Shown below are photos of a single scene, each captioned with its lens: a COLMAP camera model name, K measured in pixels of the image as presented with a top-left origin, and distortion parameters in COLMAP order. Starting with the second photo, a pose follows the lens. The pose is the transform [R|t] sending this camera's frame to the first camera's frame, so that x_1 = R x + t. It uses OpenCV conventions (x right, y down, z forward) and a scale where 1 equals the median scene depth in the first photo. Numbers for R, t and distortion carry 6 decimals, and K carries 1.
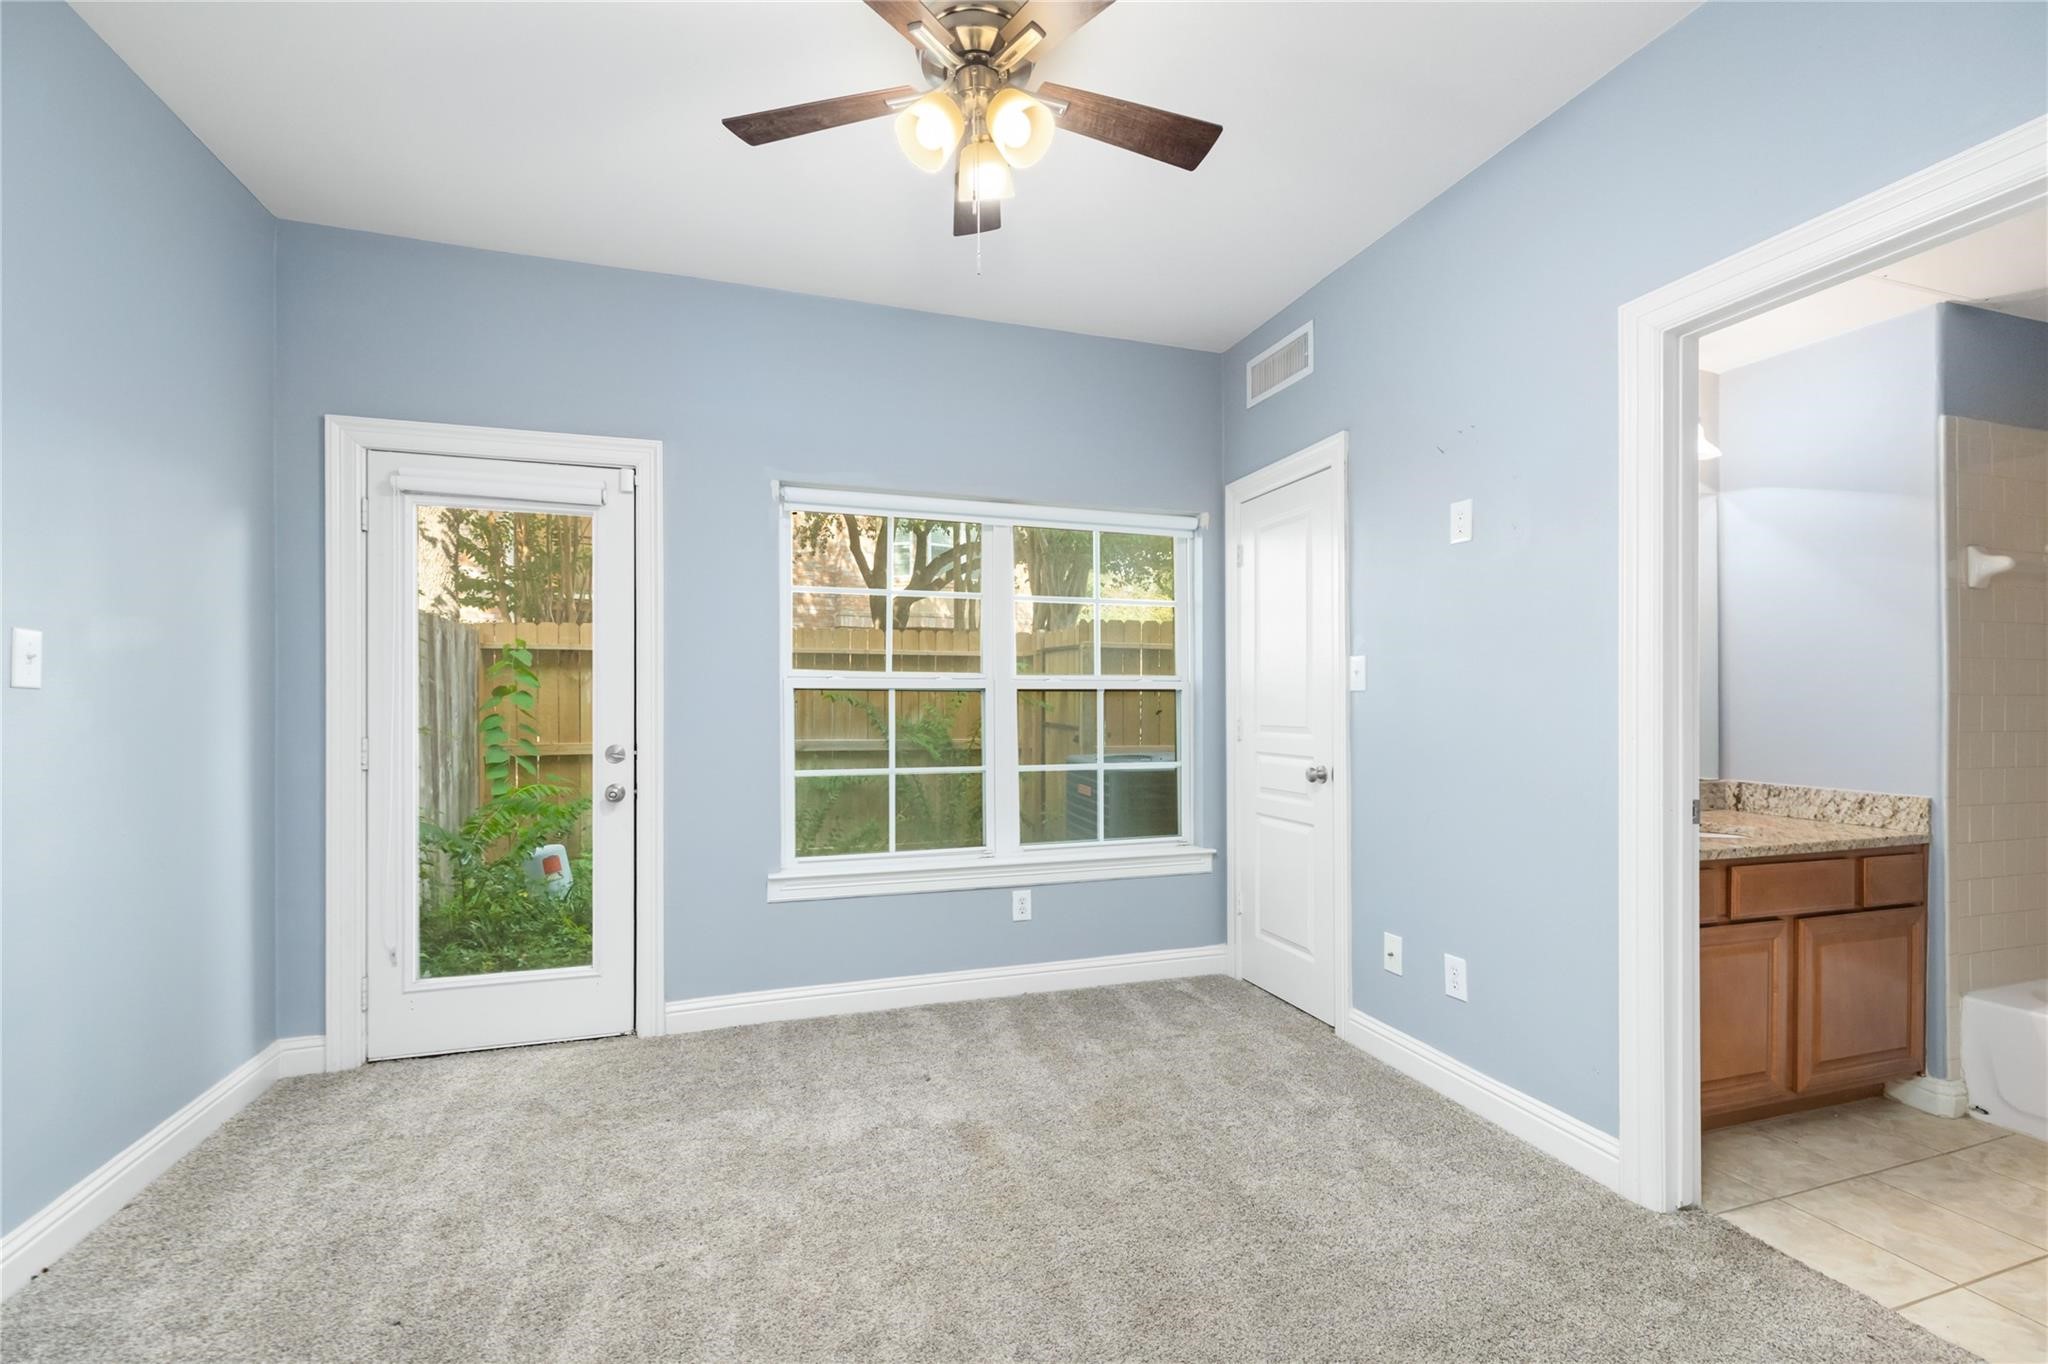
lens RADIAL K [[883.2, 0, 1017.0], [0, 883.2, 700.4], [0, 0, 1]] dist [-0.003169, 0.000527]
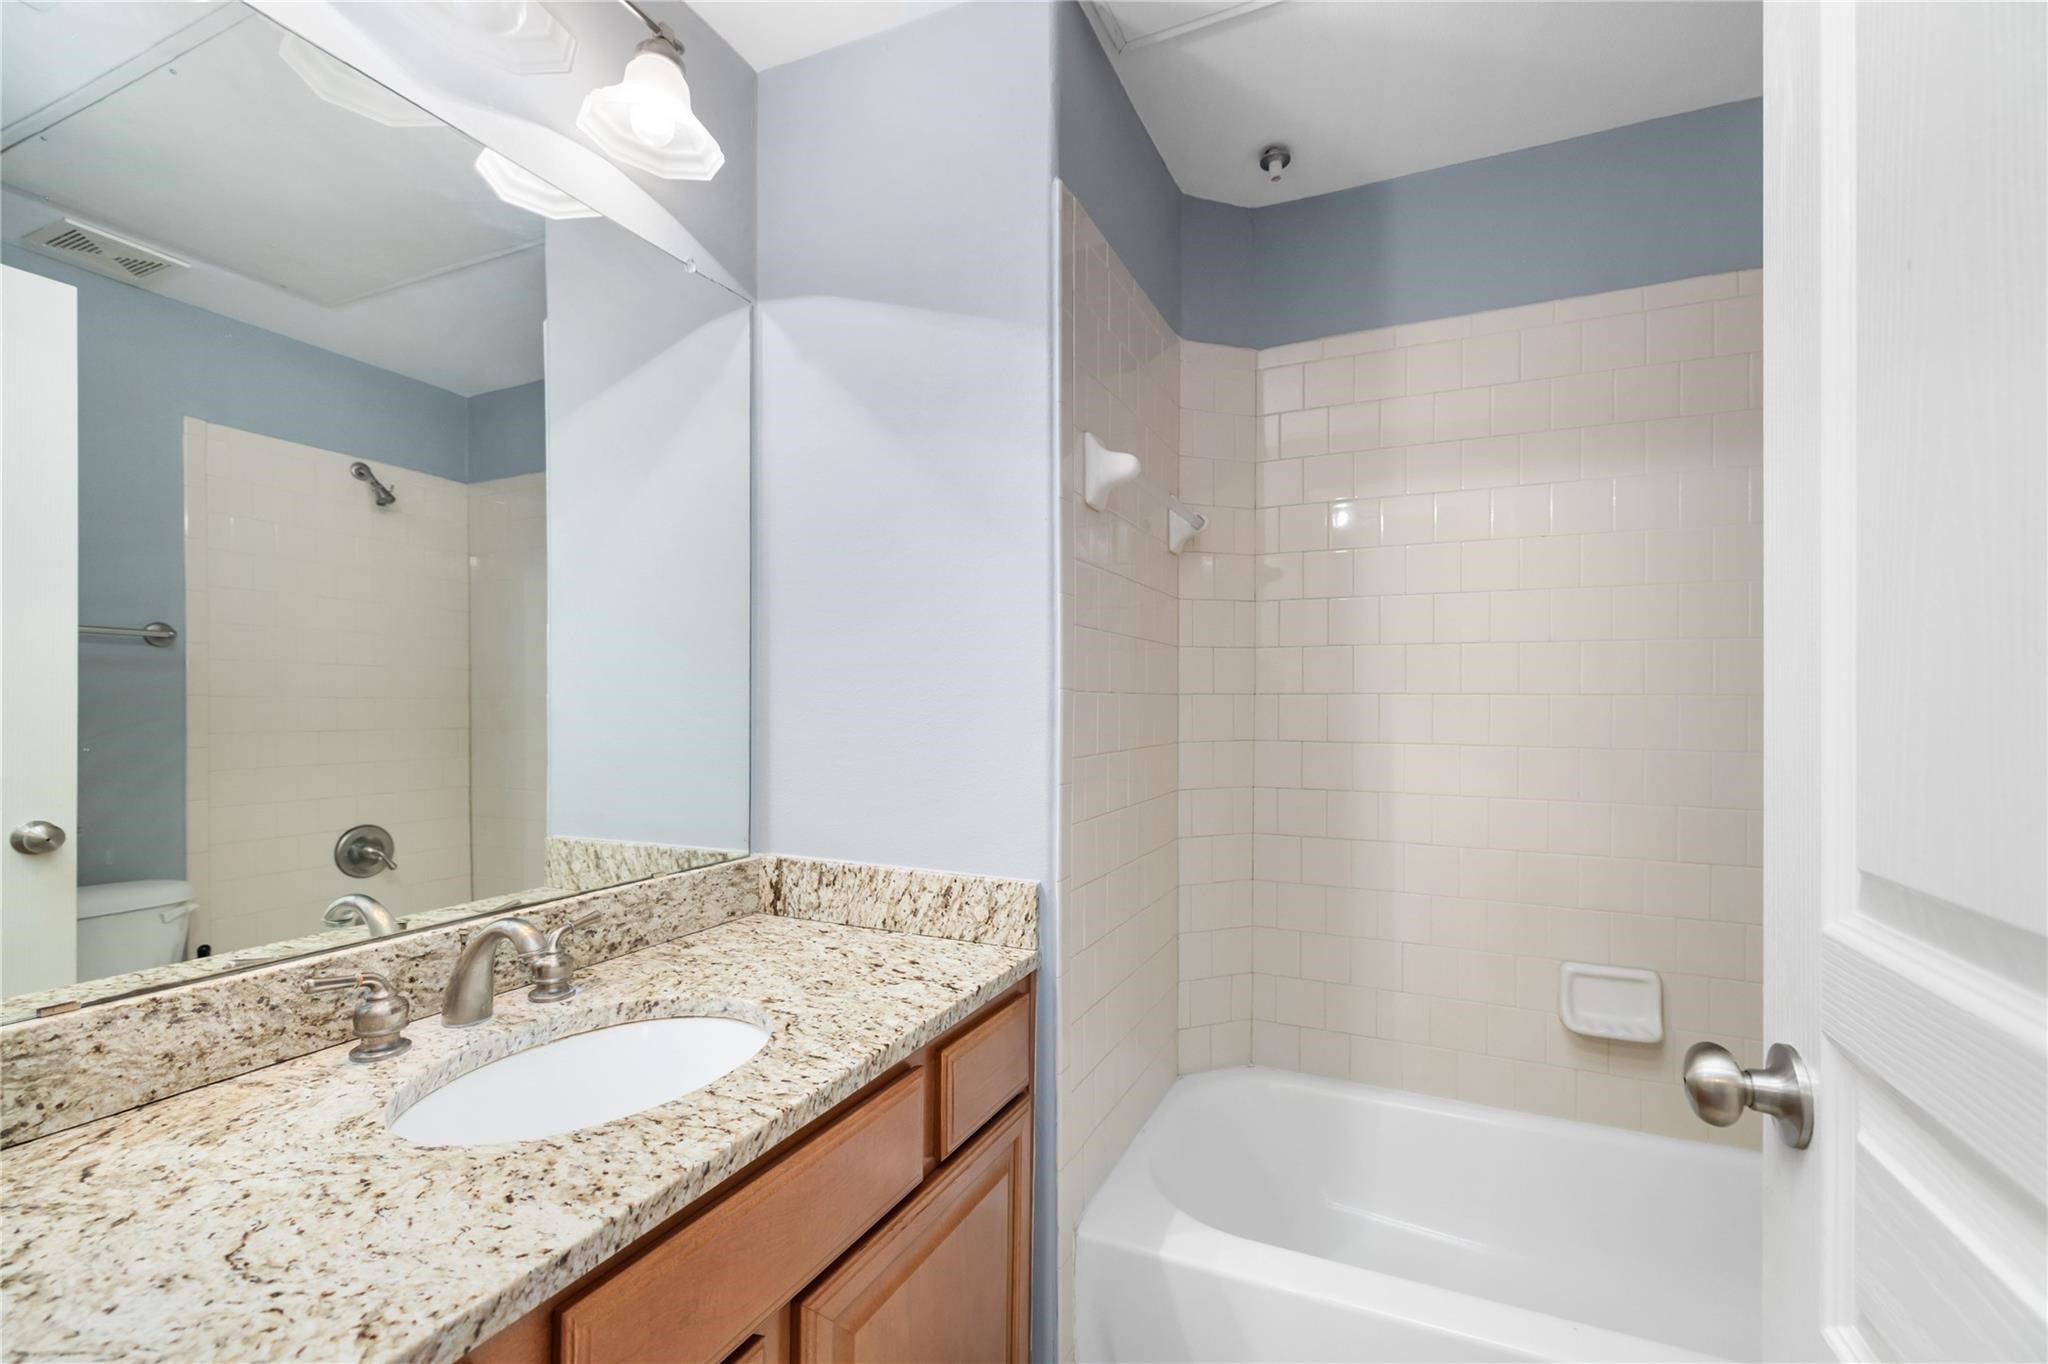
lens RADIAL K [[883.2, 0, 1029.9], [0, 883.2, 694.3], [0, 0, 1]] dist [-0.003169, 0.000527]
pose [[0.674496, 0.015508, 0.738115, 0.596670], [-0.003561, 0.999836, -0.017752, 0.004650], [-0.738269, 0.009345, 0.674441, 0.602056]]
